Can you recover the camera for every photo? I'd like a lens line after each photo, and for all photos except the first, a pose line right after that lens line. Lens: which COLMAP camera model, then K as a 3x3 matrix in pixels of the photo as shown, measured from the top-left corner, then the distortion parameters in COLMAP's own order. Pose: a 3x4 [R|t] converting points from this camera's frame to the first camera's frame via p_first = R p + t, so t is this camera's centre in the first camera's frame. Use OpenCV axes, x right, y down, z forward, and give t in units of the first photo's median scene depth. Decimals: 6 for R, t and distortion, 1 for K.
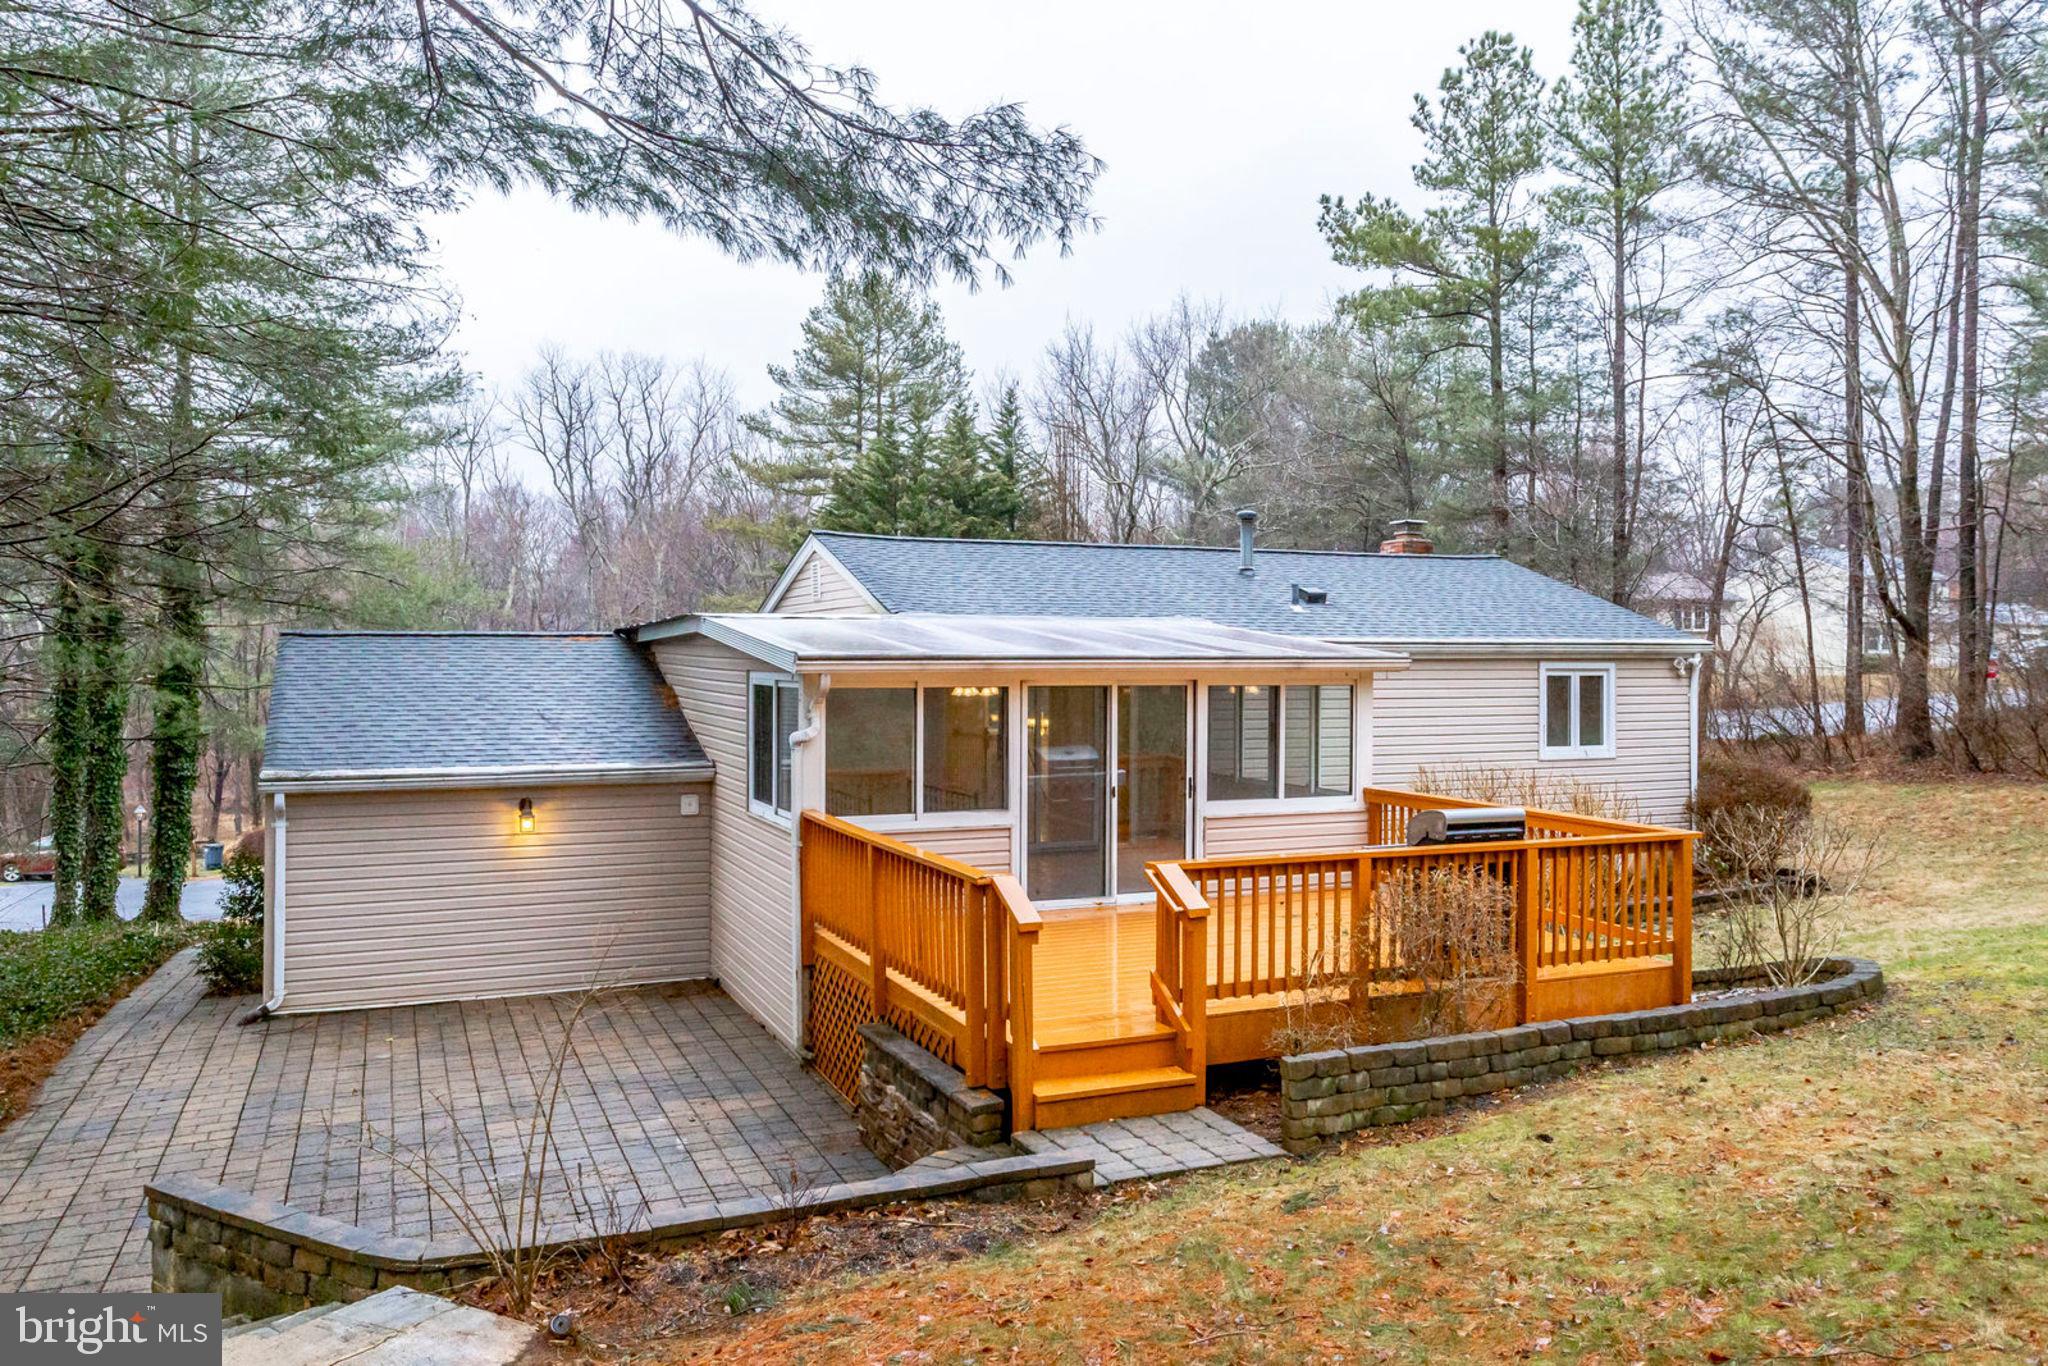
lens RADIAL K [[1503.4, 0, 1032.5], [0, 1503.4, 664.5], [0, 0, 1]] dist [0.005492, 0.001887]
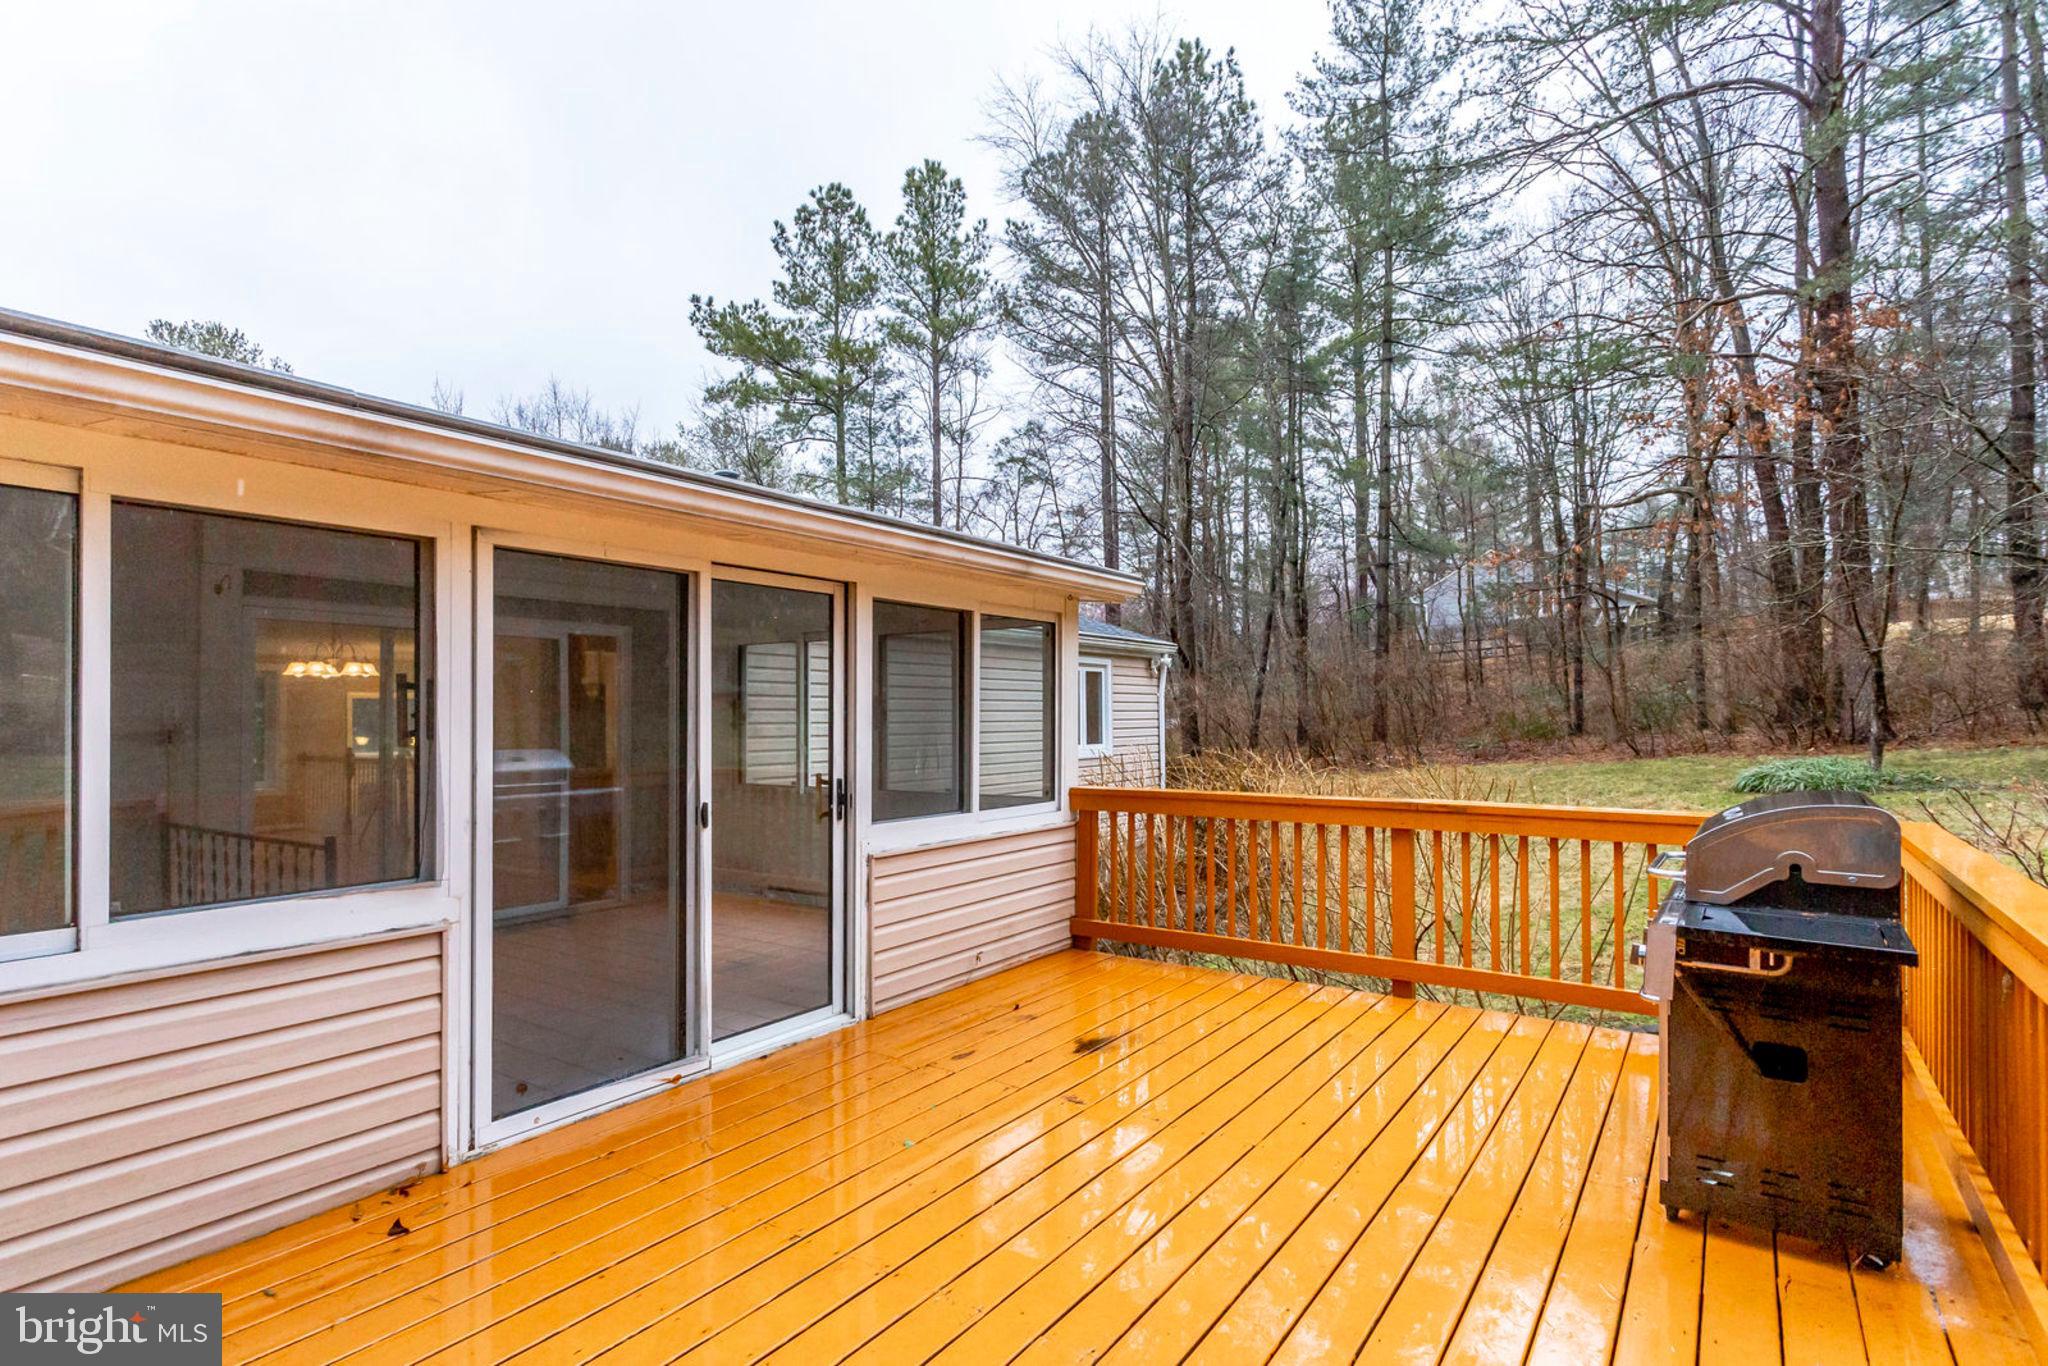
lens RADIAL K [[1024.3, 0, 1004.4], [0, 1024.3, 710.0], [0, 0, 1]] dist [-0.001734, 0.000508]
pose [[0.857657, -0.003110, 0.514213, -0.016282], [0.010026, 0.999893, -0.010676, 0.038689], [-0.514125, 0.014311, 0.857596, 0.467720]]
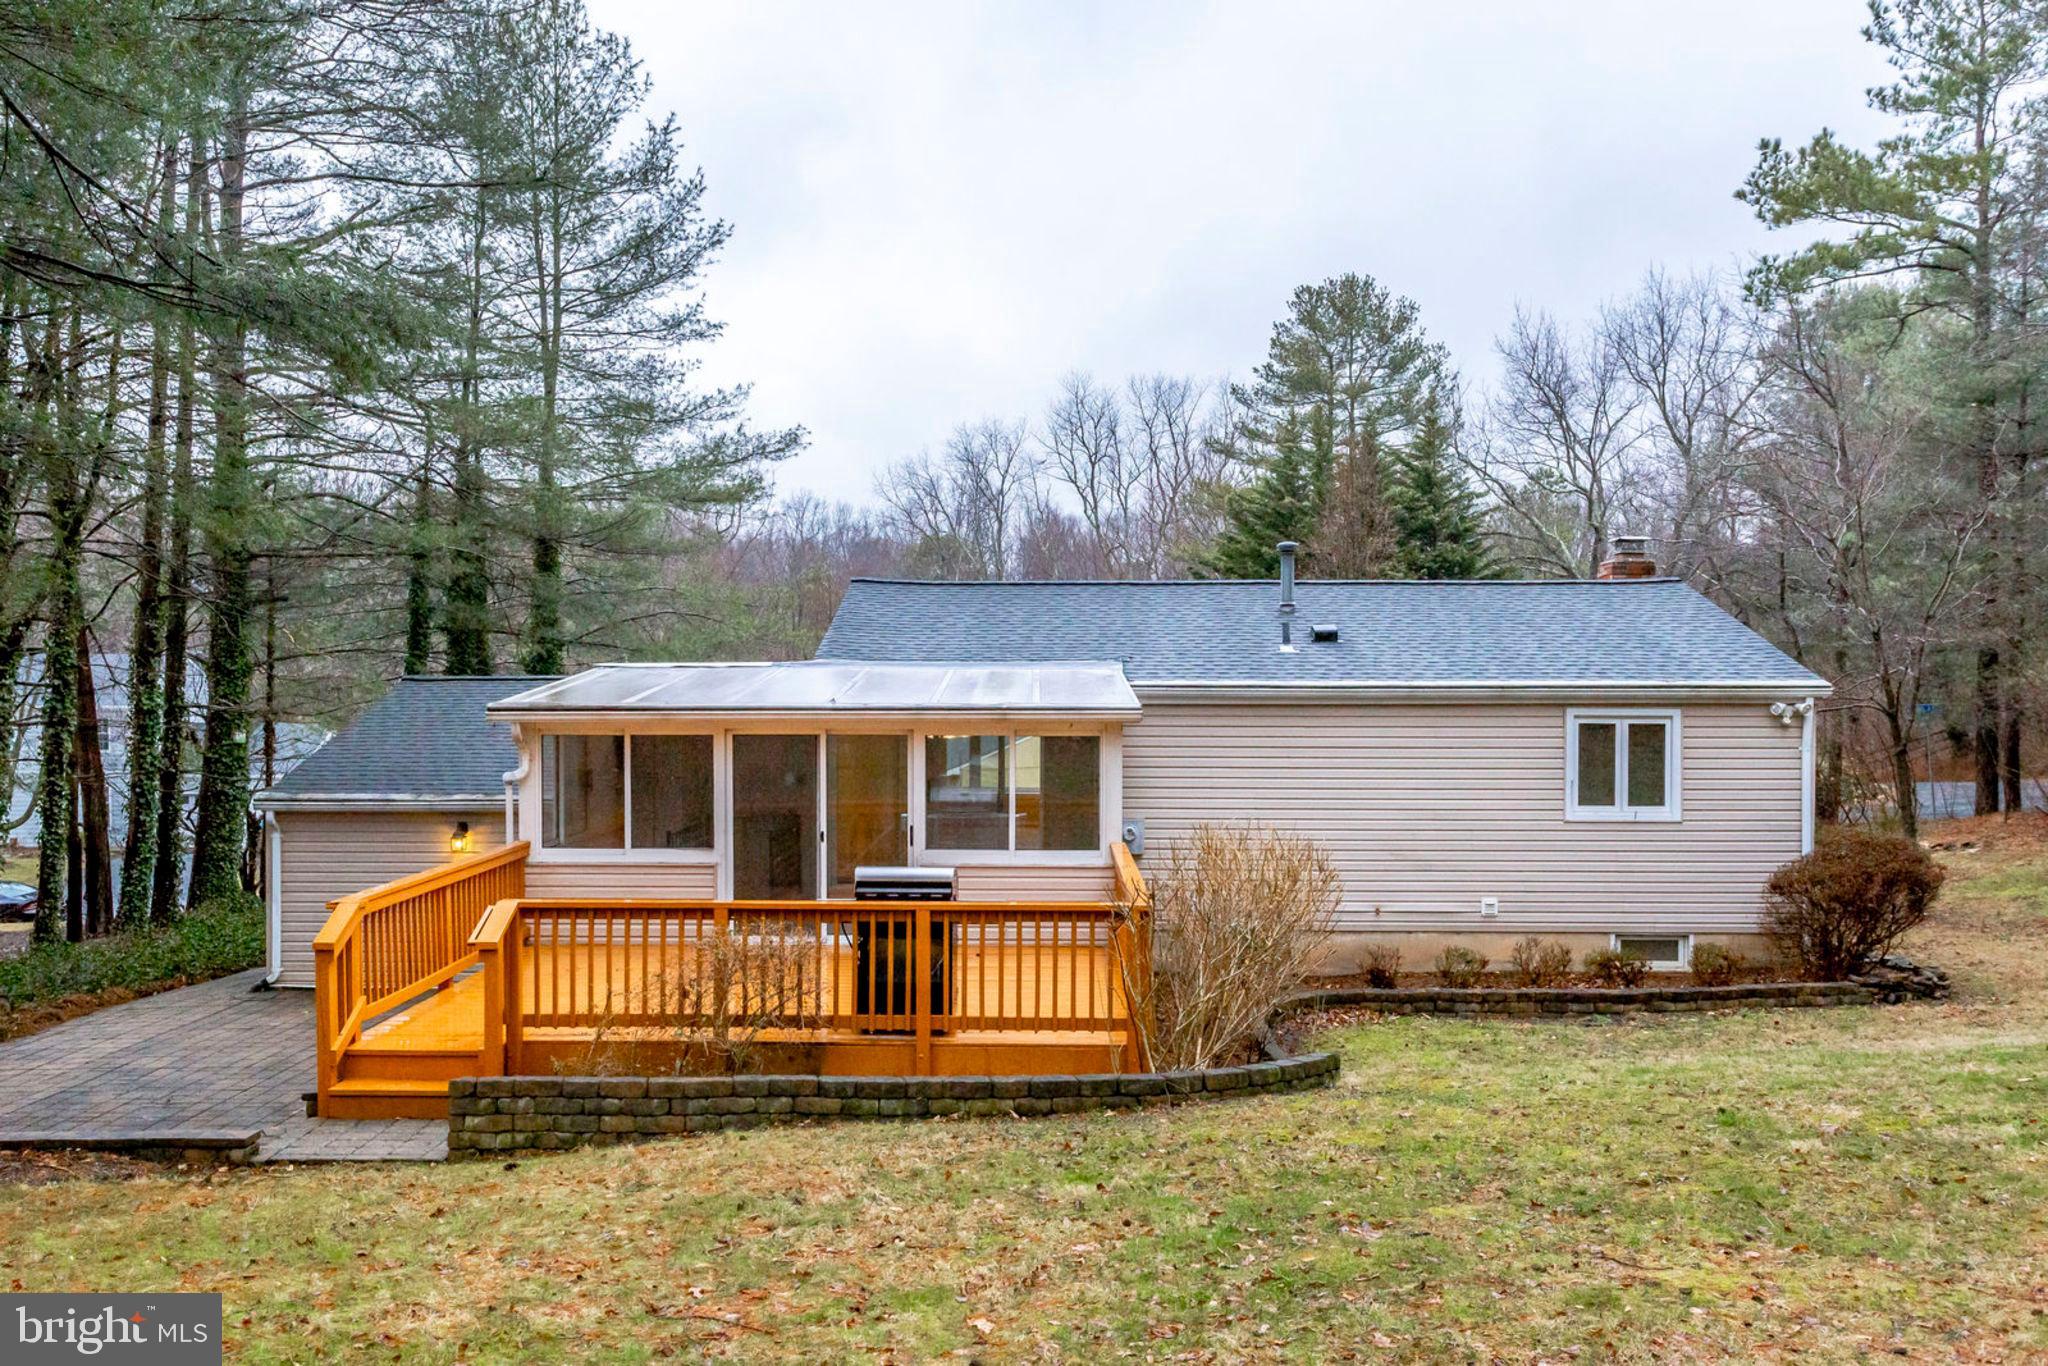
lens RADIAL K [[1587.4, 0, 1021.4], [0, 1587.4, 699.5], [0, 0, 1]] dist [0.009096, 0.001976]
pose [[0.907790, 0.004899, -0.419396, 0.429308], [-0.001672, 0.999966, 0.008061, -0.012969], [0.419422, -0.006617, 0.907767, 0.039799]]
